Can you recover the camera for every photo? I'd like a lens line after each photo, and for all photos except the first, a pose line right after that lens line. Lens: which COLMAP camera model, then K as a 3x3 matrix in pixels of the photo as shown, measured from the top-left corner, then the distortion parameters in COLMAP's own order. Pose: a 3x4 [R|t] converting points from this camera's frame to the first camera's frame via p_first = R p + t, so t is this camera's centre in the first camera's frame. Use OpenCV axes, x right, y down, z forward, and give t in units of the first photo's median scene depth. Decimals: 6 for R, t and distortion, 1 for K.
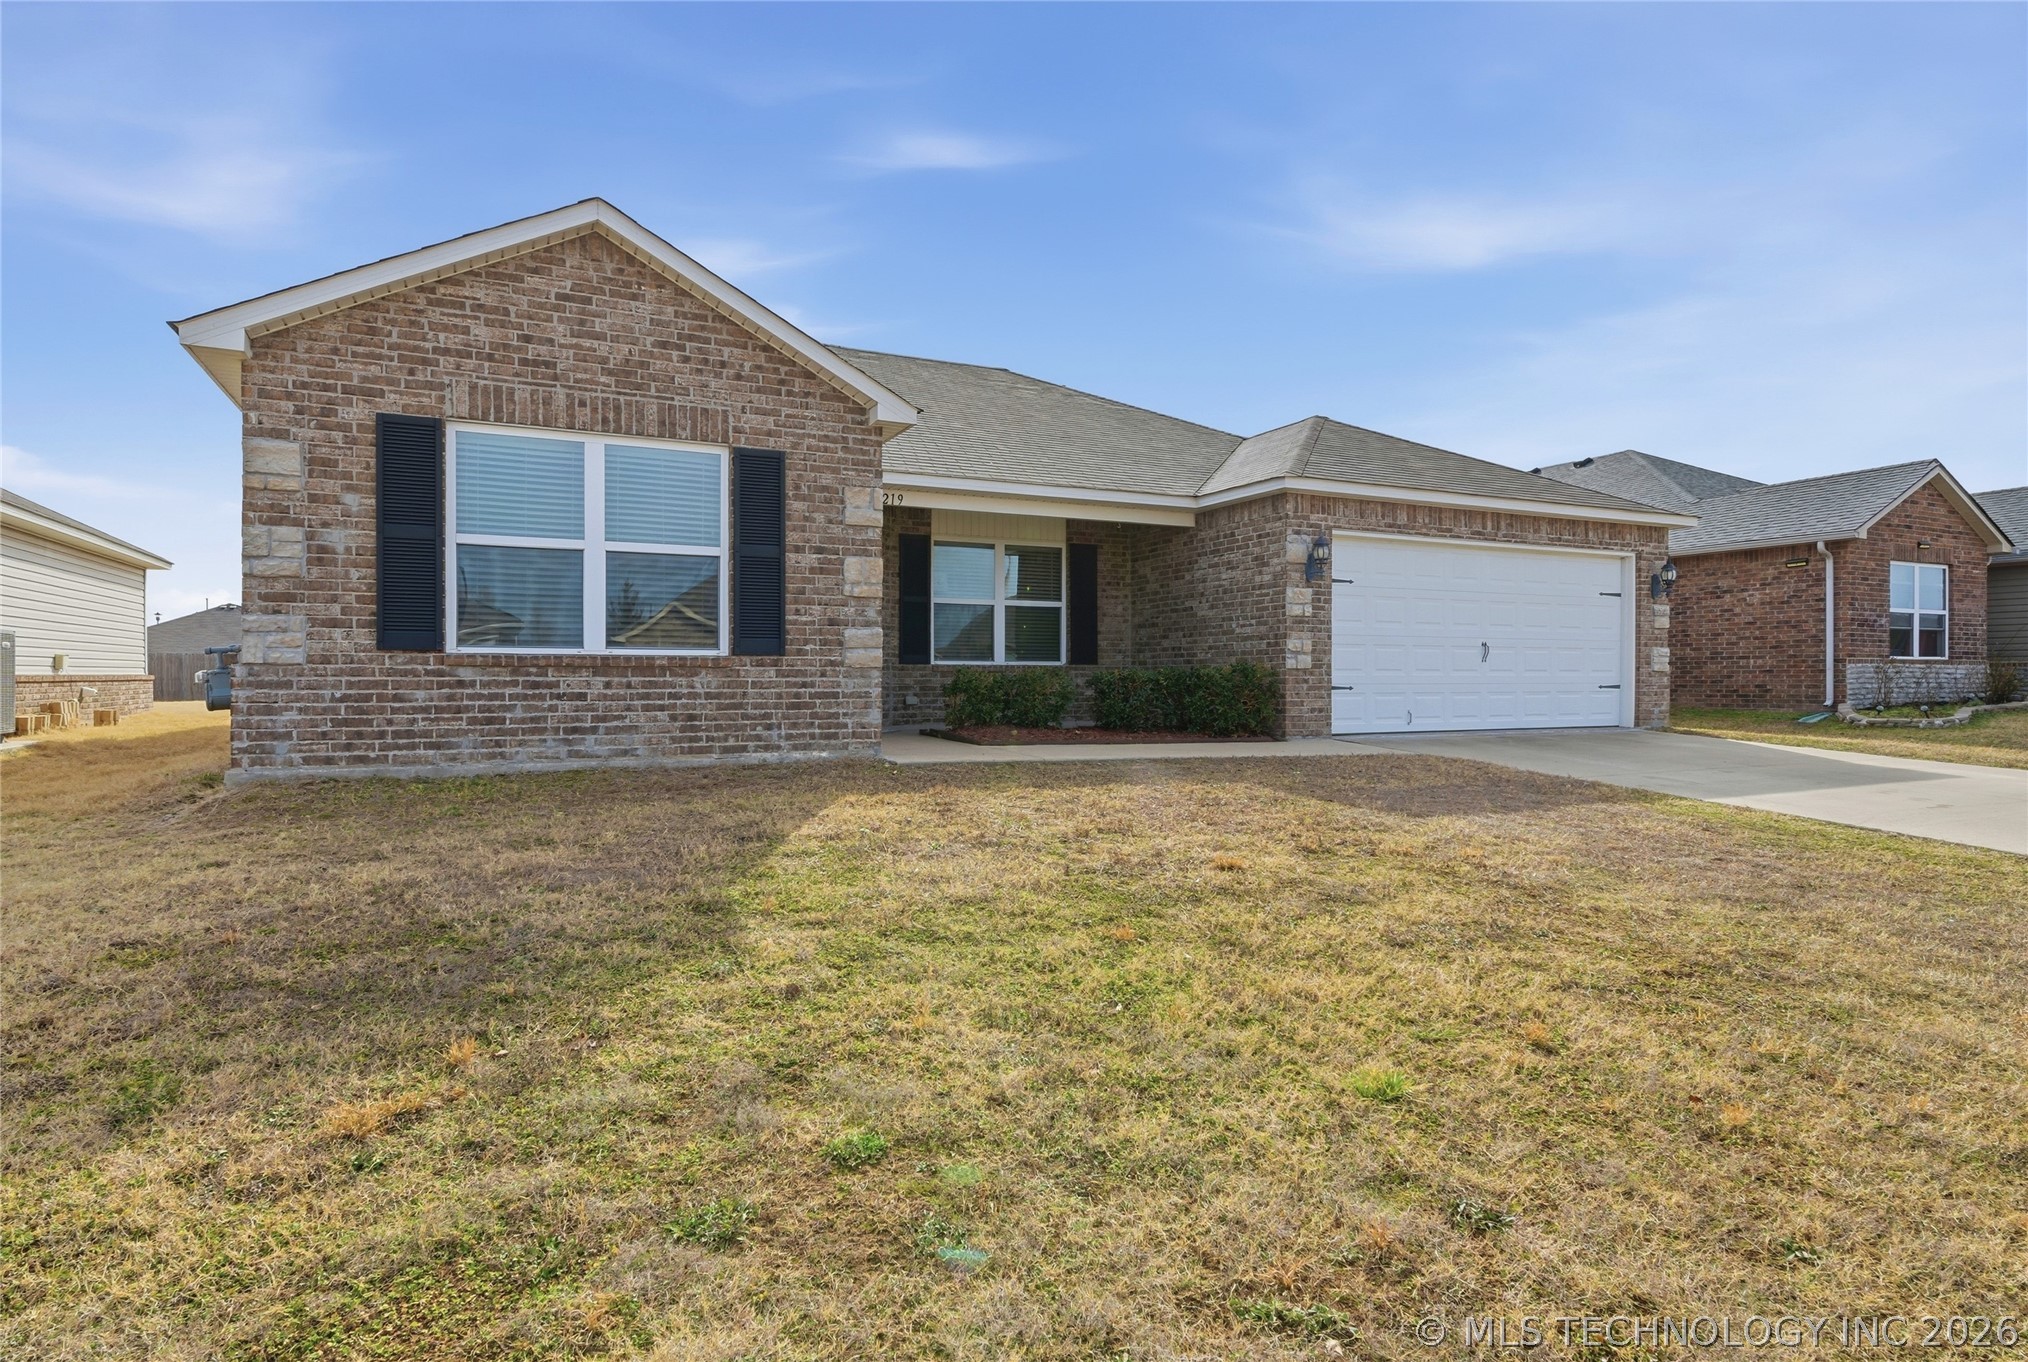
lens RADIAL K [[1121.1, 0, 1019.9], [0, 1121.1, 681.1], [0, 0, 1]] dist [-0.001243, -0.000104]
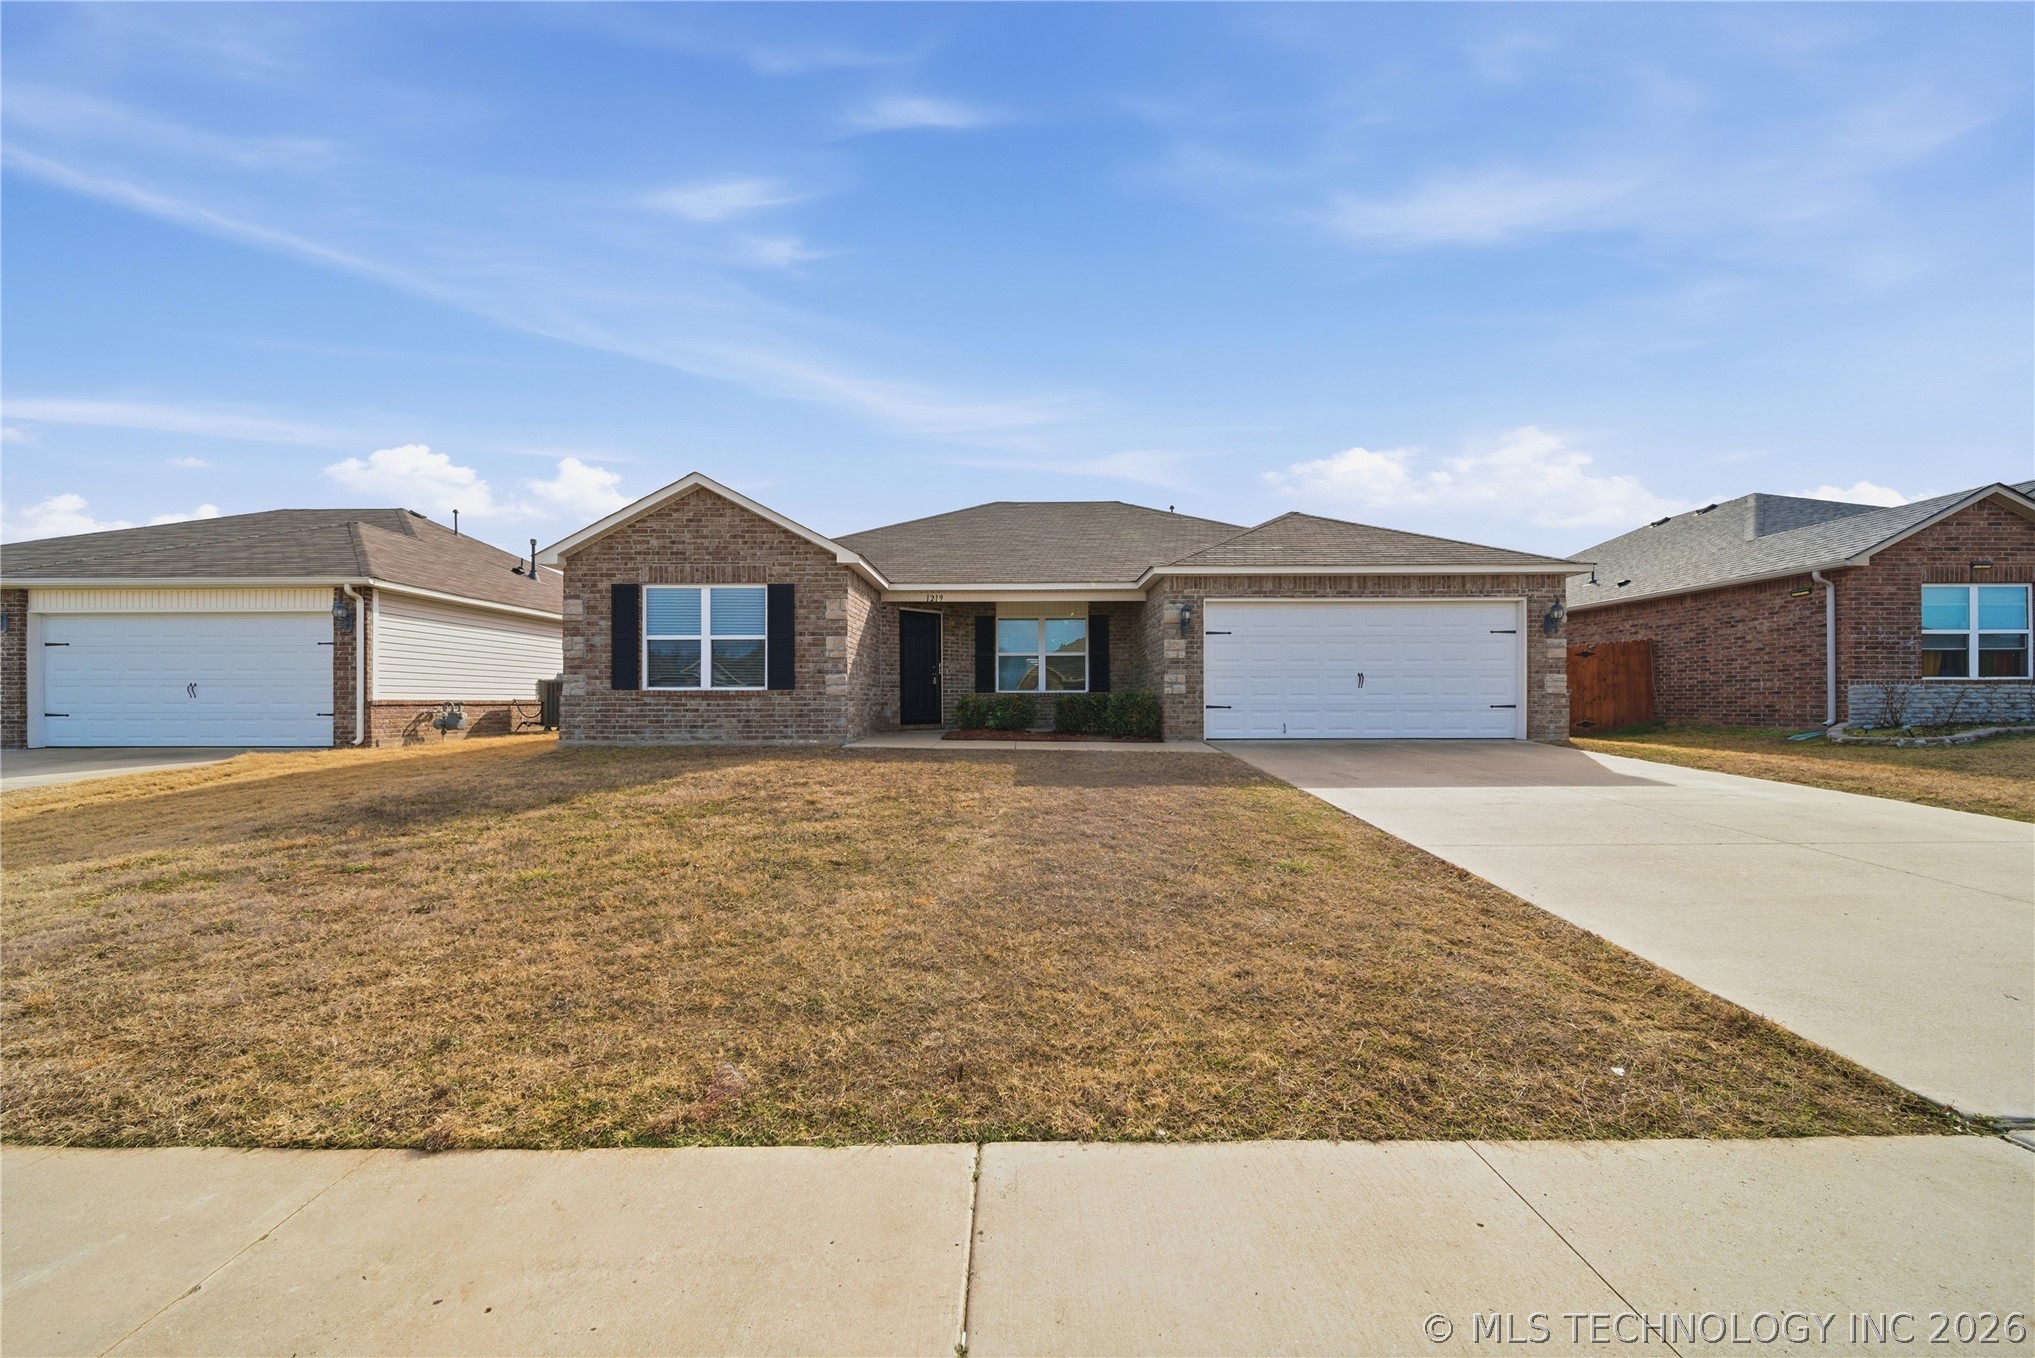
lens RADIAL K [[724.7, 0, 1016.1], [0, 724.7, 691.1], [0, 0, 1]] dist [-0.000716, -0.000675]
pose [[0.888897, -0.008653, -0.458026, 0.671707], [0.001367, 0.999867, -0.016236, 0.000646], [0.458106, 0.013806, 0.888790, 0.067119]]
